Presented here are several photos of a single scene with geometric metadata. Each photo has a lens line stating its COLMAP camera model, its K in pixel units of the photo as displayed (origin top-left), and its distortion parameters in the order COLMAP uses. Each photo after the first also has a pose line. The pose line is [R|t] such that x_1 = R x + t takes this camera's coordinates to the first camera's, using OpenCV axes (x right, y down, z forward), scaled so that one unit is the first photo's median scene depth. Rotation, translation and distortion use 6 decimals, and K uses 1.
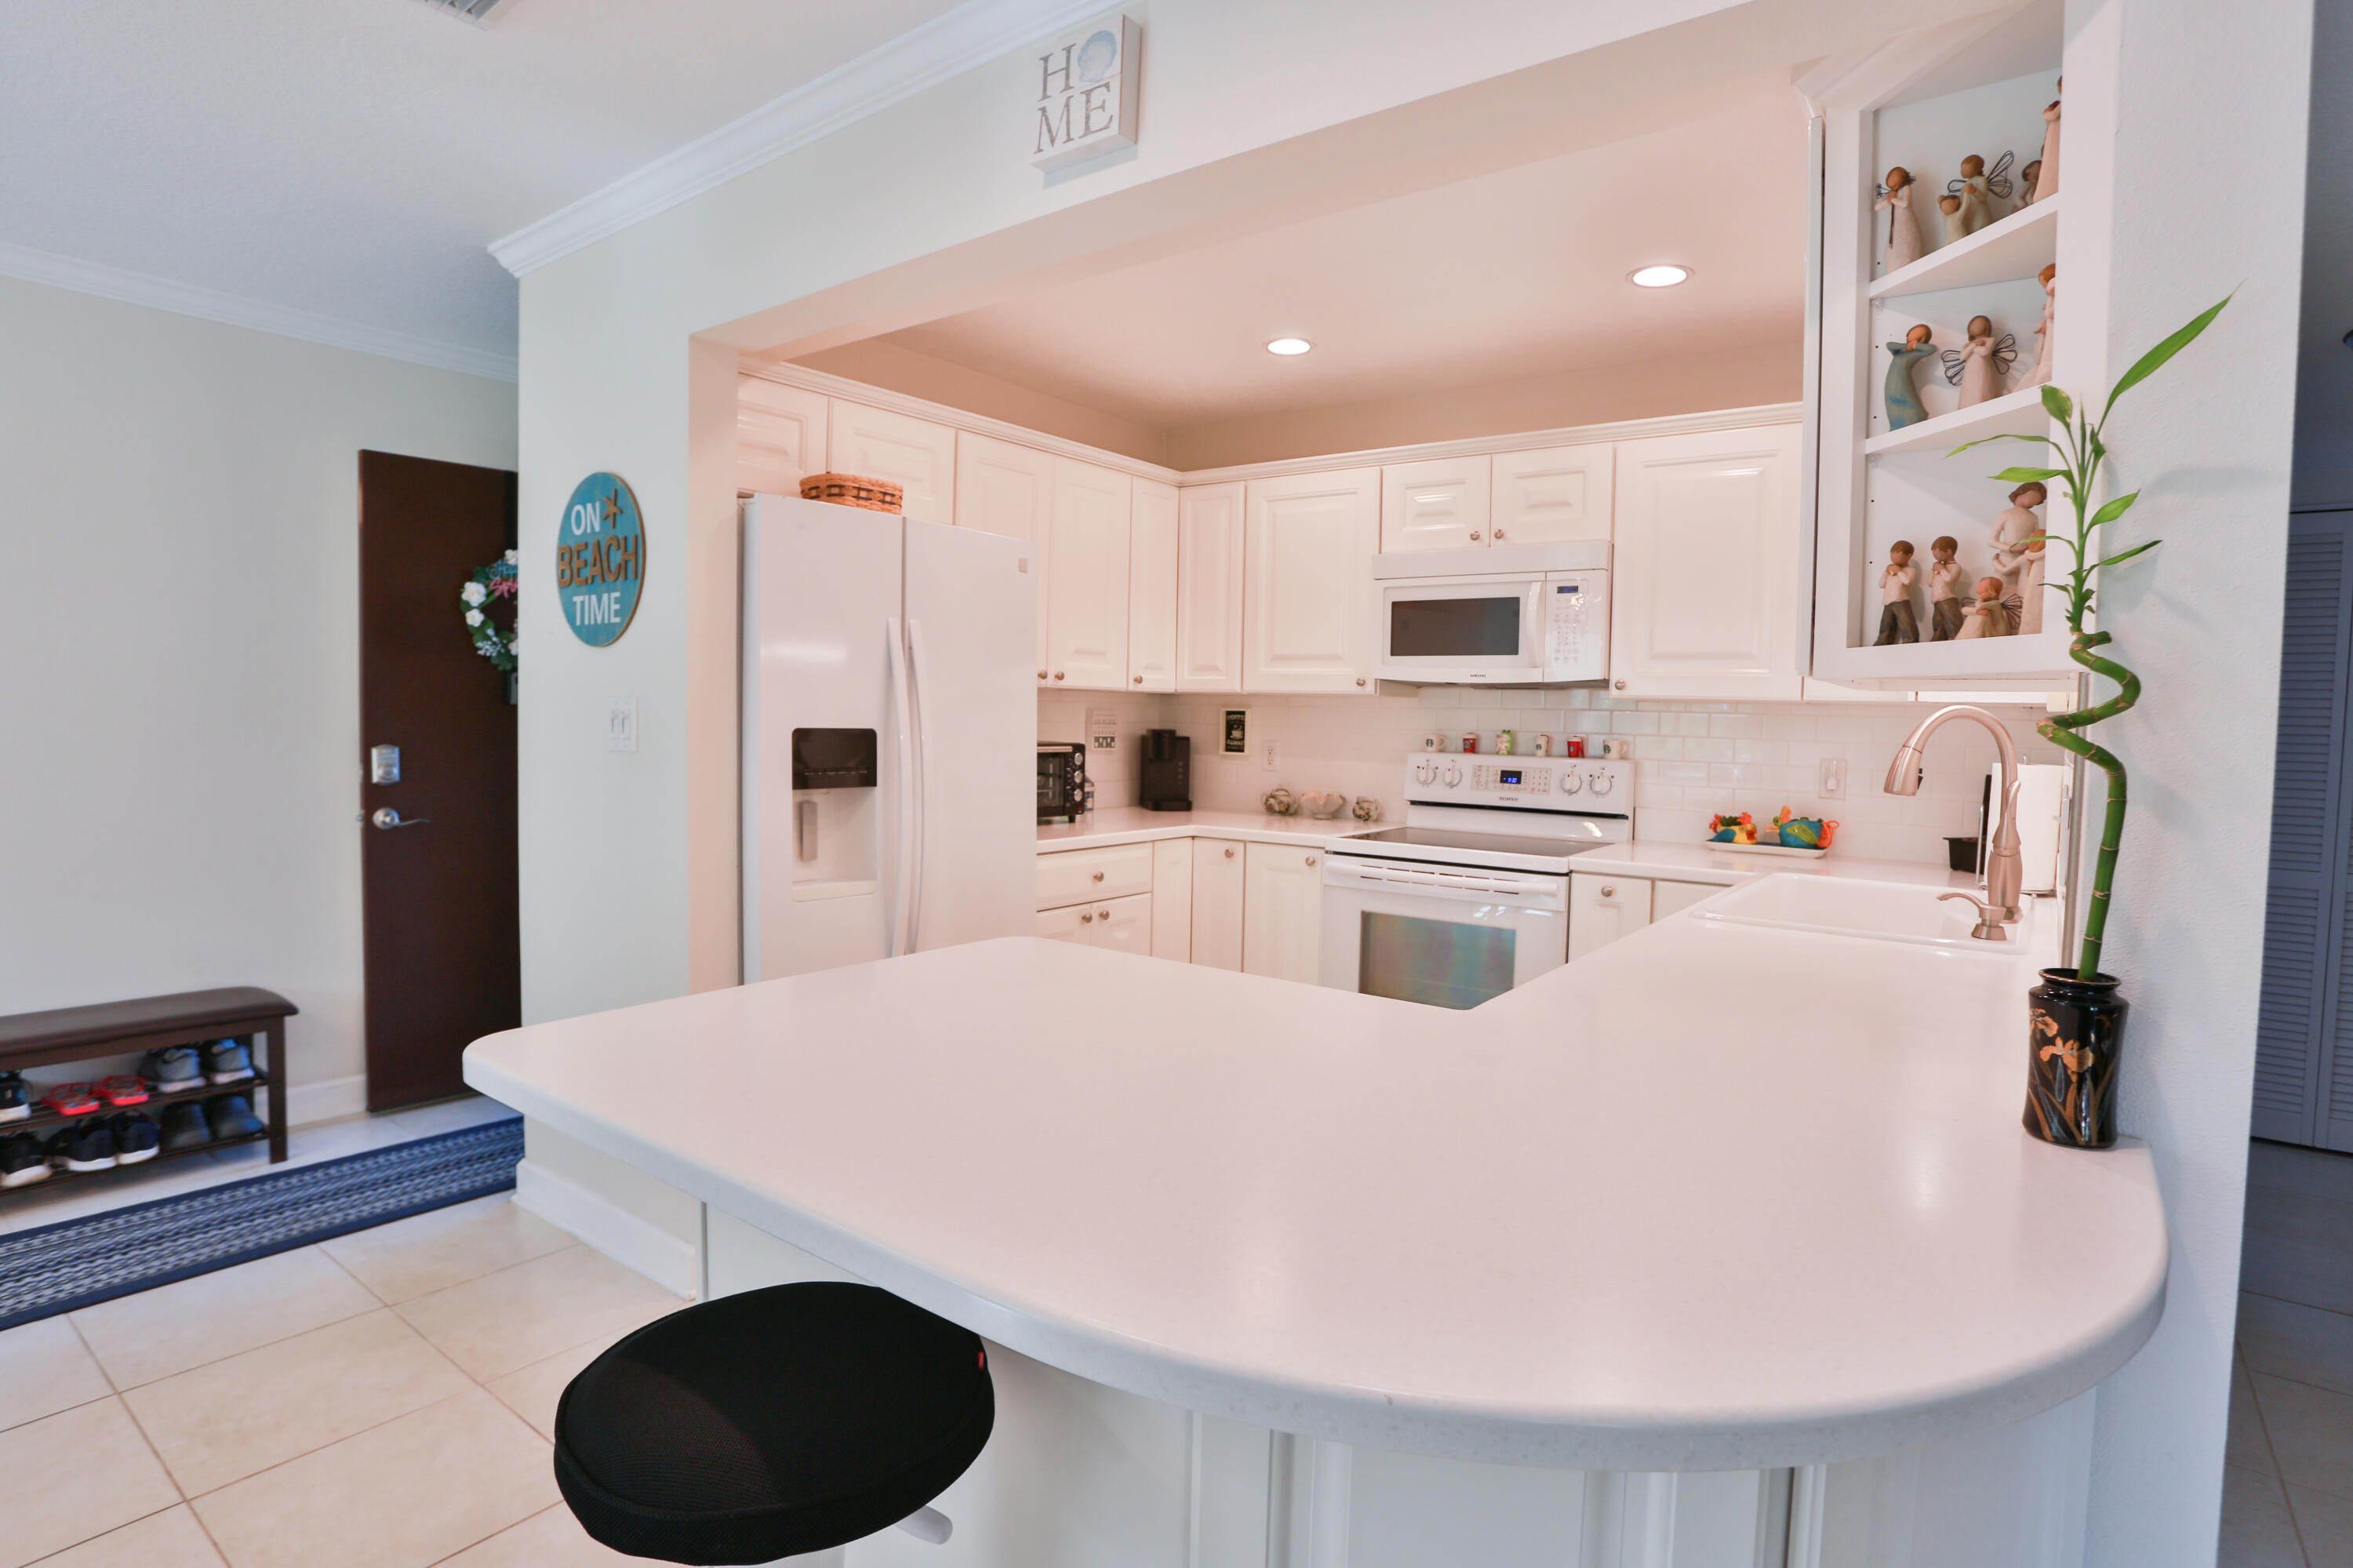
lens RADIAL K [[1212.6, 0, 1176.5], [0, 1212.6, 784.0], [0, 0, 1]] dist [-0.079678, 0.031021]
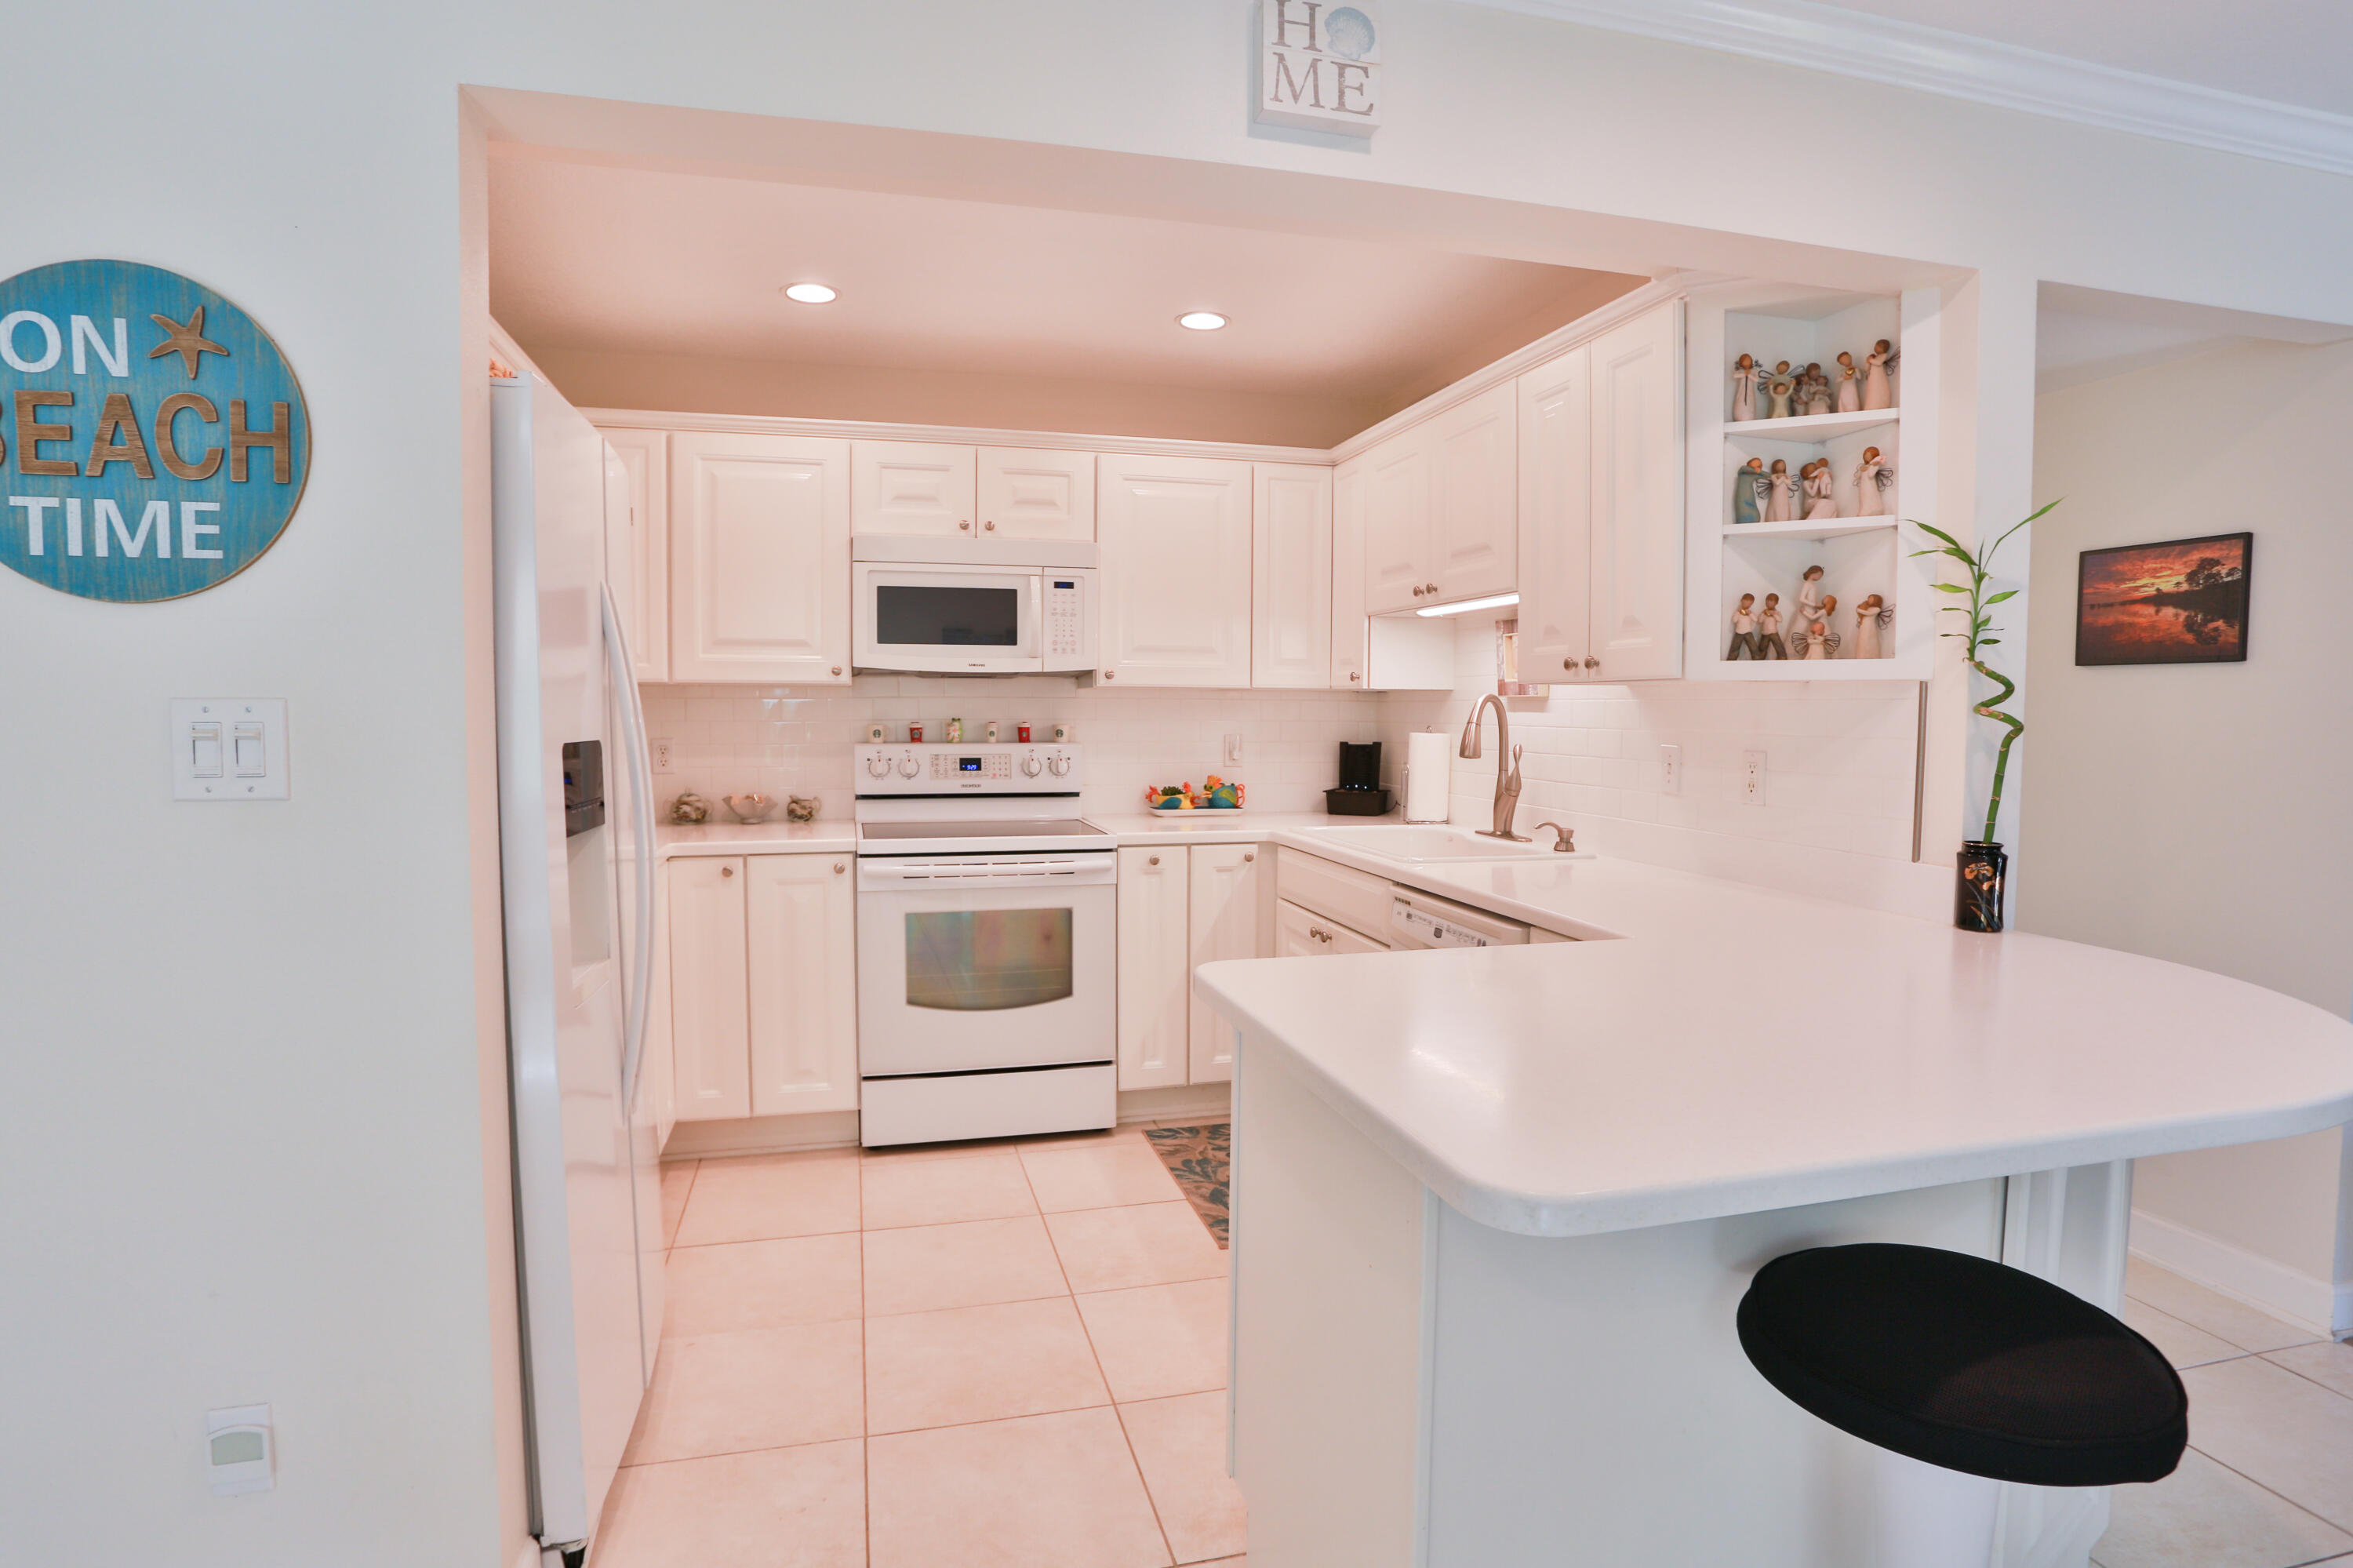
lens RADIAL K [[1212.6, 0, 1176.5], [0, 1212.6, 784.0], [0, 0, 1]] dist [-0.079678, 0.031021]
pose [[0.619331, -0.066250, 0.782330, -0.461057], [0.054345, 0.997661, 0.041463, -0.024491], [-0.783247, 0.016837, 0.621482, 0.253326]]
